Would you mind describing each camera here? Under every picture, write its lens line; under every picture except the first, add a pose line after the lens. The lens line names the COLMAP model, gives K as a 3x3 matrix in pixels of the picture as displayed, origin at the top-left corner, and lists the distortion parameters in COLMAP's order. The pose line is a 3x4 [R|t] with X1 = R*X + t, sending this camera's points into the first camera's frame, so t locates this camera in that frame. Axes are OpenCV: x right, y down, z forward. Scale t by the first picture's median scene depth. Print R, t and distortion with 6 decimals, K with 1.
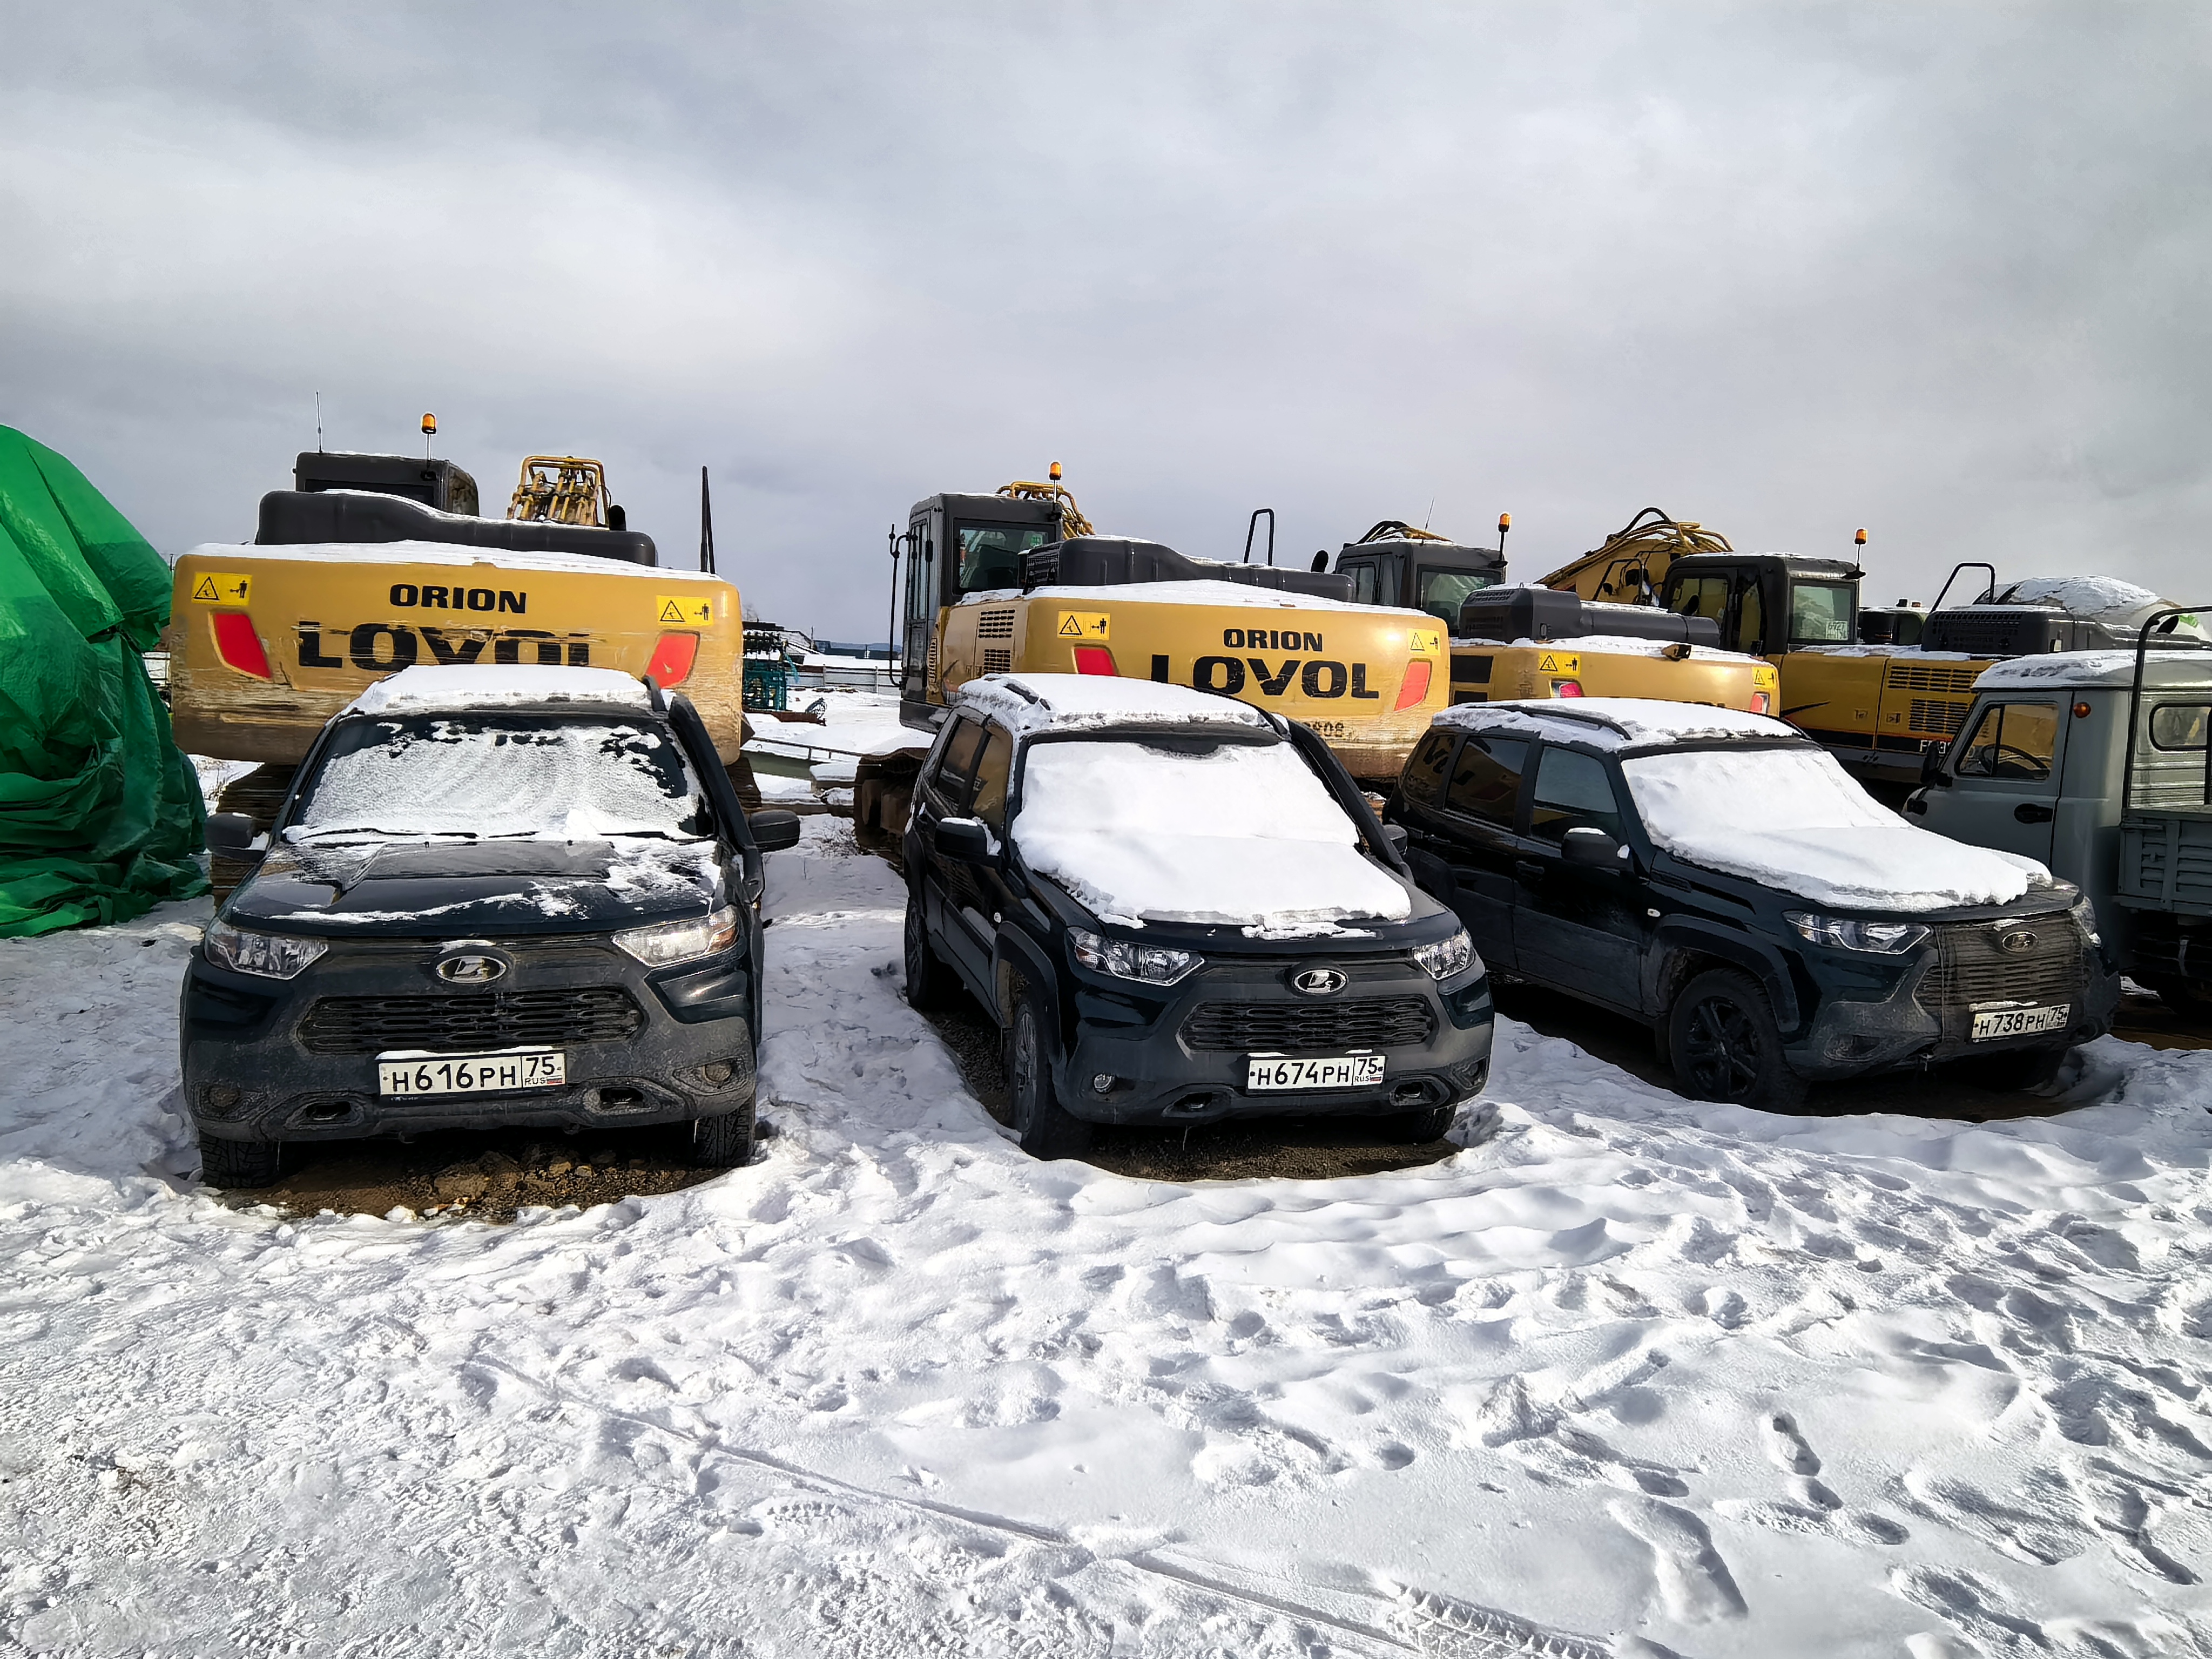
lens RADIAL K [[1614.7, 0, 1134.0], [0, 1614.7, 817.3], [0, 0, 1]] dist [-0.038734, 0.057179]
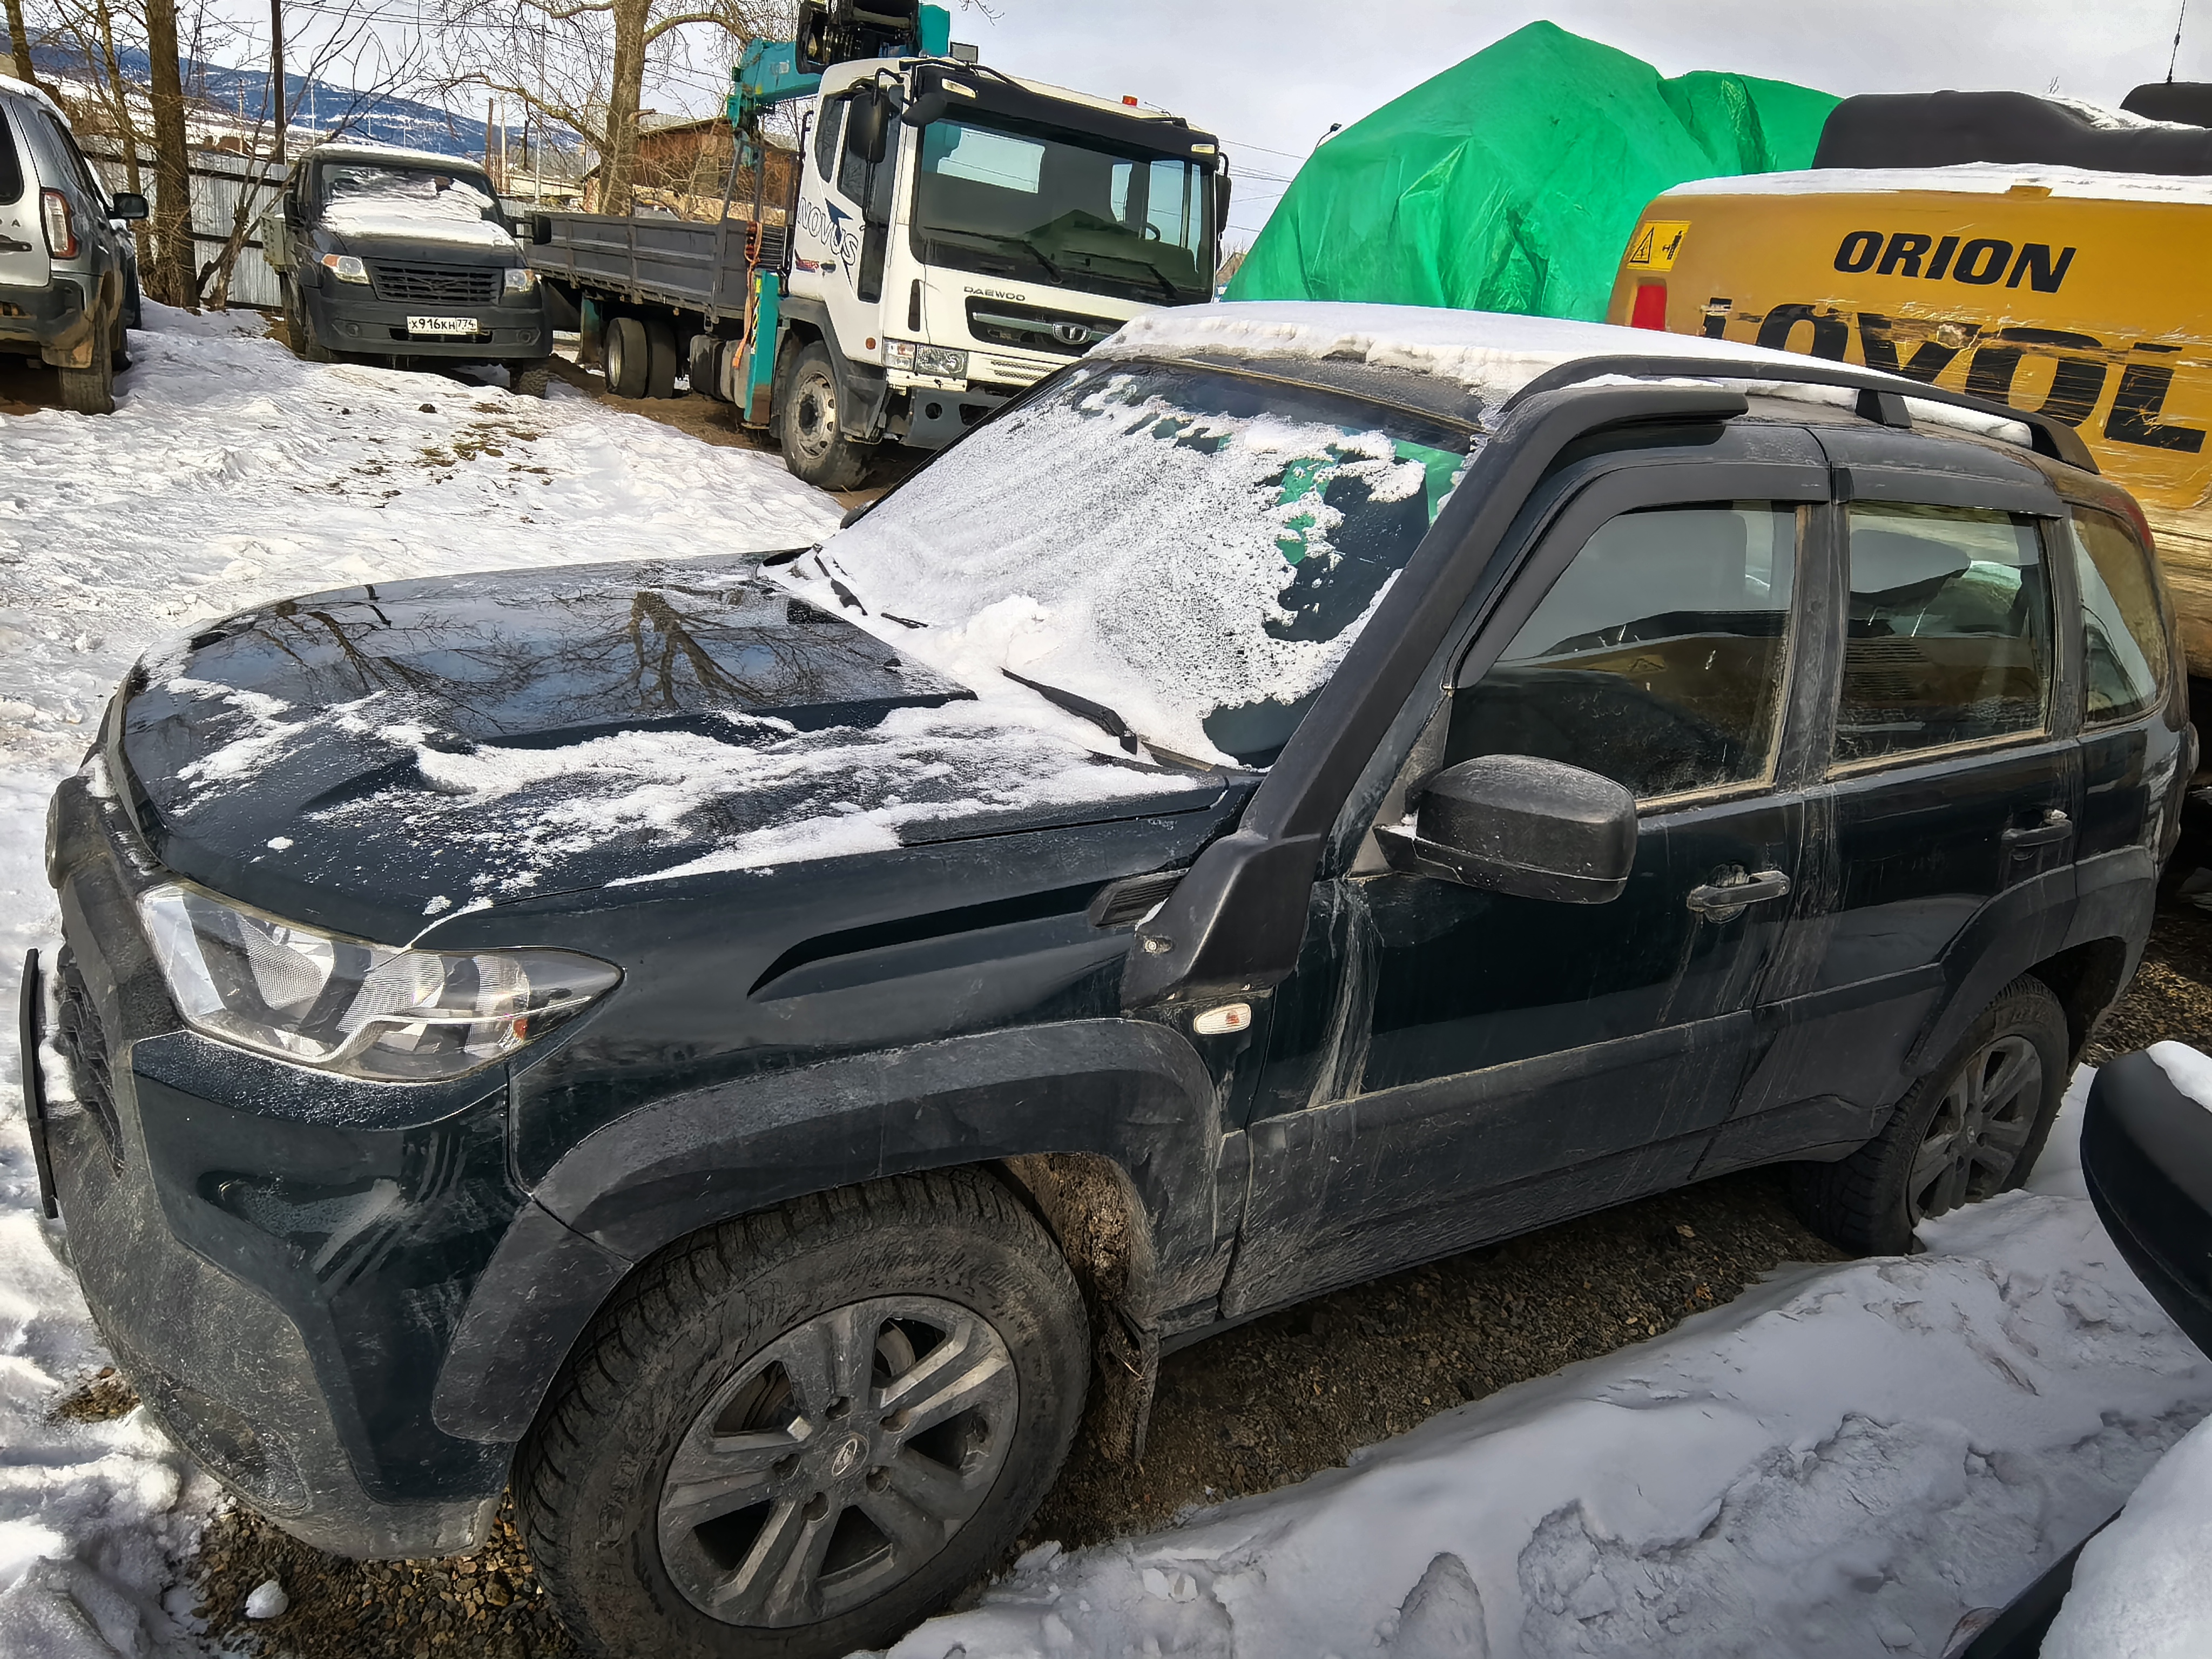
lens RADIAL K [[1614.7, 0, 1134.0], [0, 1614.7, 817.3], [0, 0, 1]] dist [-0.038734, 0.057179]
pose [[0.282910, 0.299457, -0.911201, 0.027338], [-0.217472, 0.945298, 0.243142, -0.052460], [0.934167, 0.129374, 0.332558, 0.862626]]
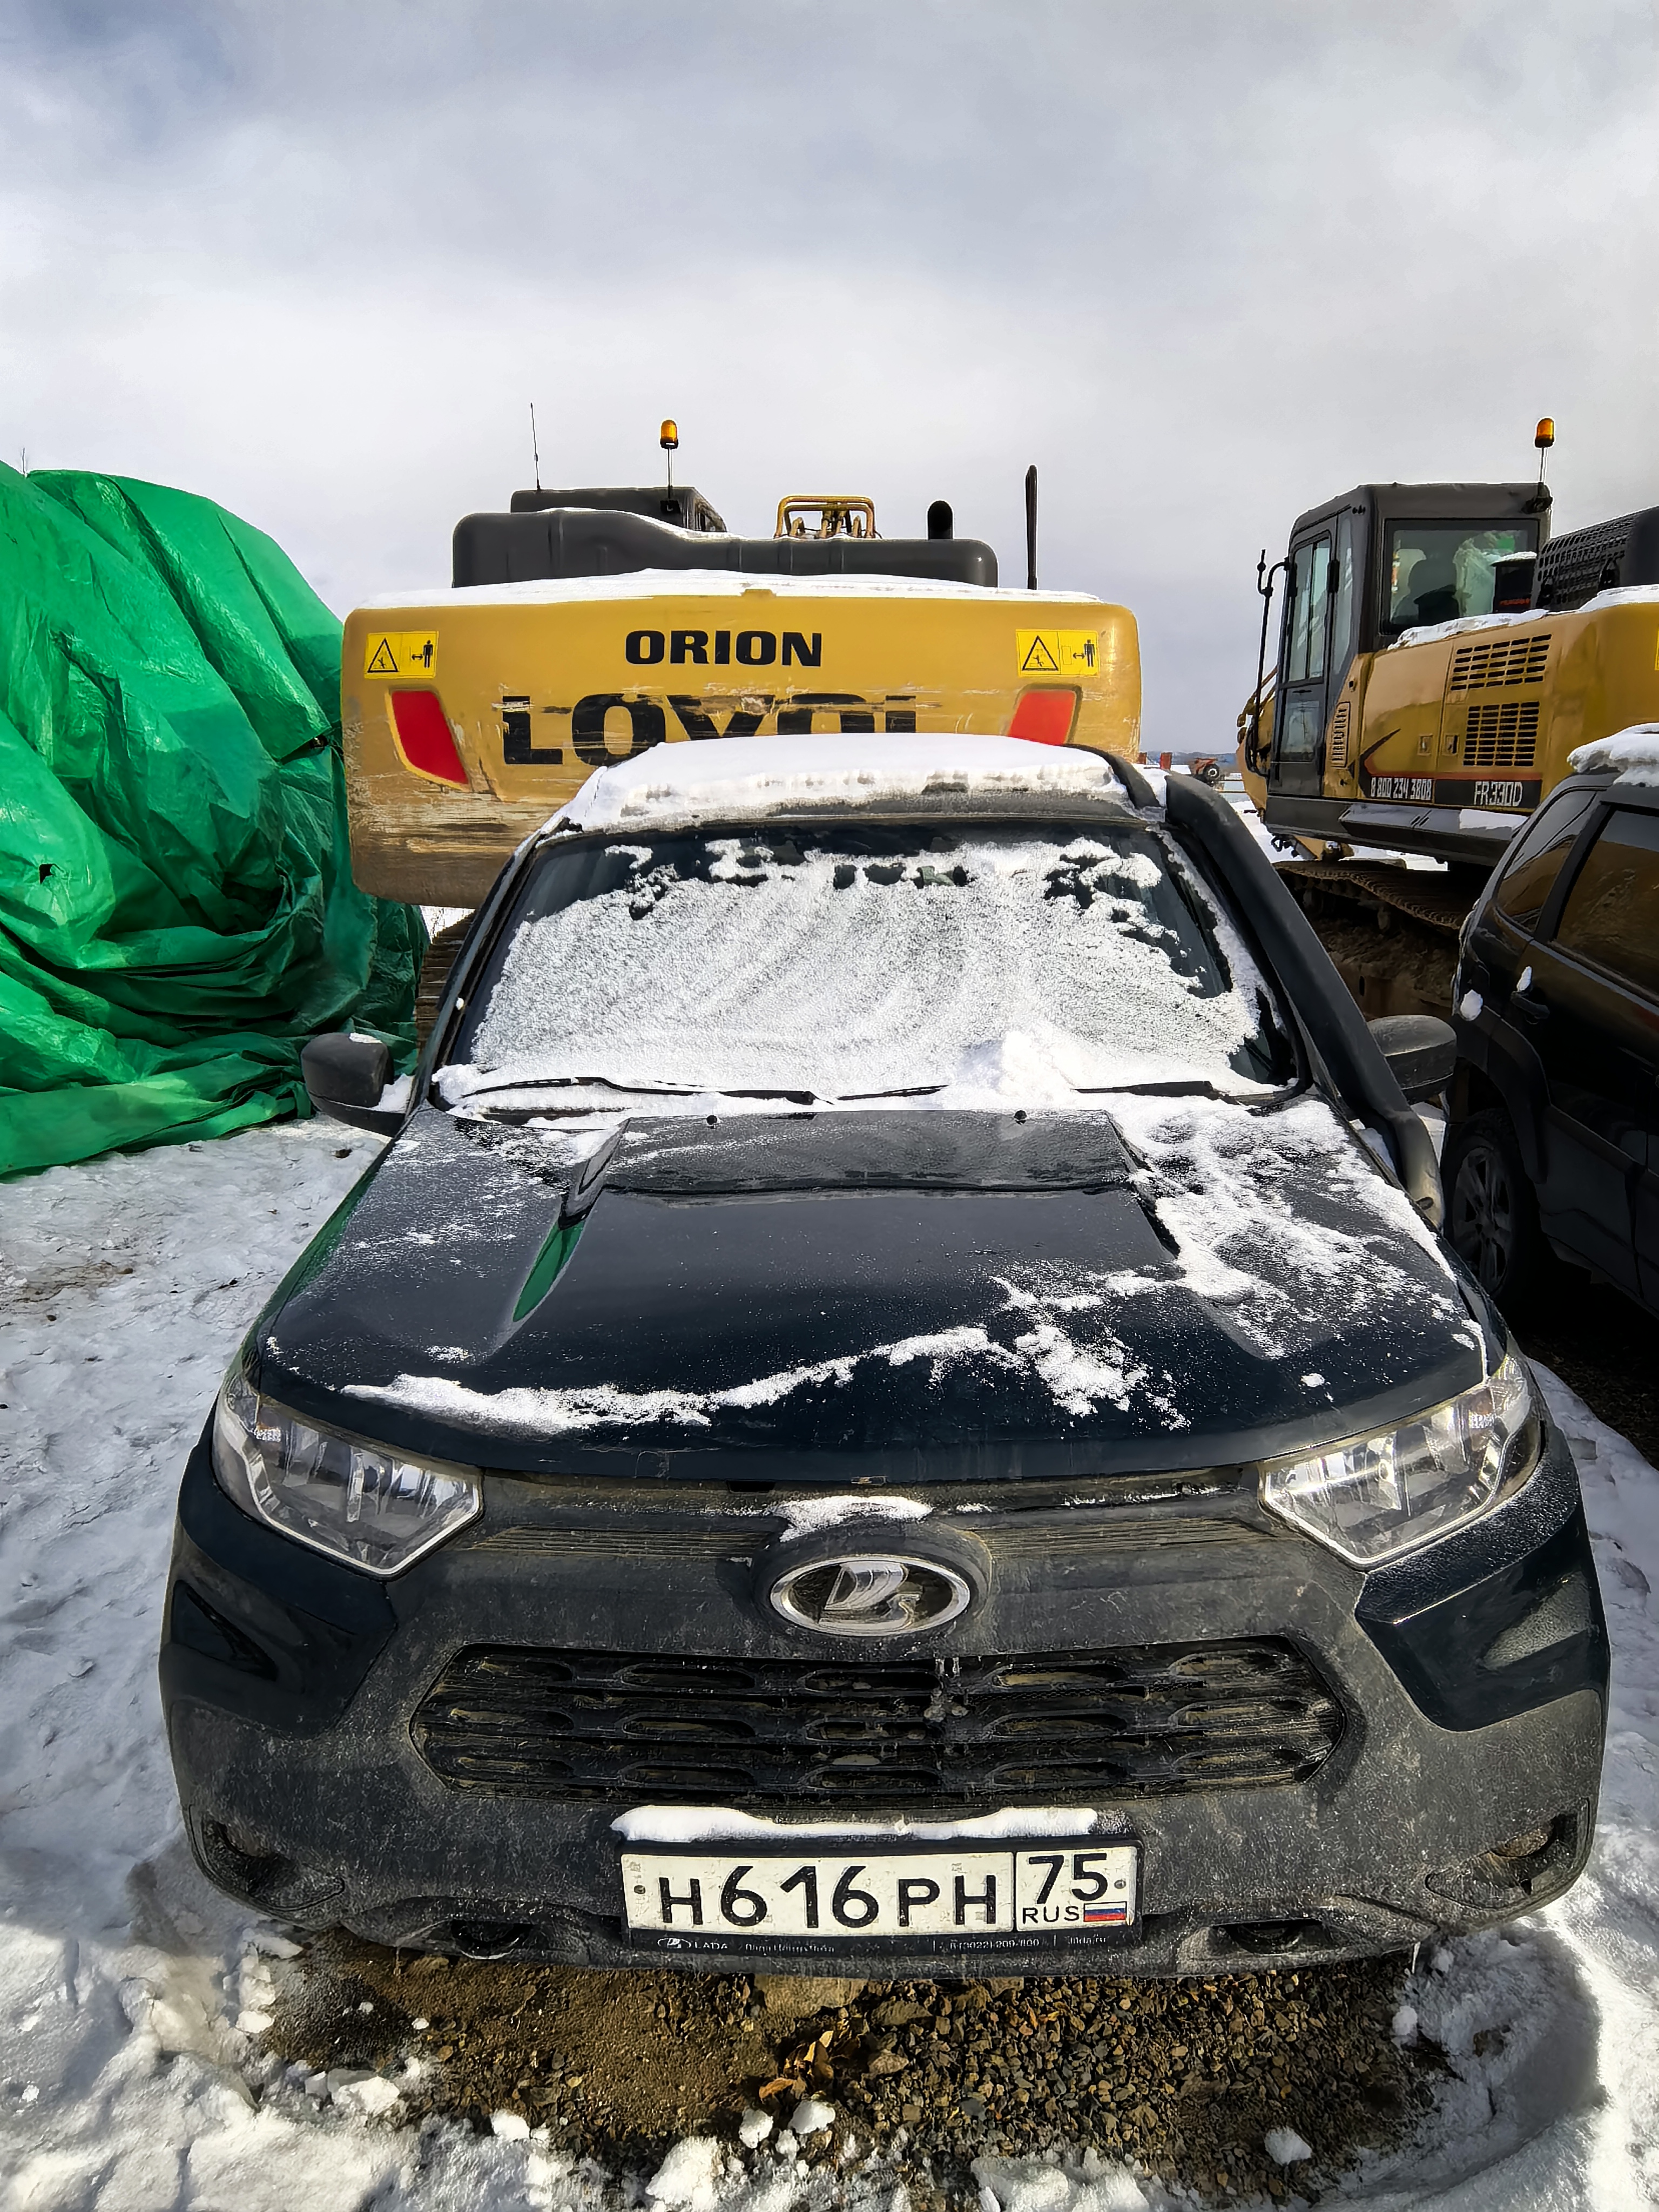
lens RADIAL K [[1614.7, 0, 829.5], [0, 1614.7, 1106.0], [0, 0, 1]] dist [-0.038734, 0.057179]
pose [[0.950992, 0.021651, -0.308455, -0.246934], [0.012365, 0.994085, 0.107897, -0.031787], [0.308967, -0.106423, 0.945100, 0.535340]]
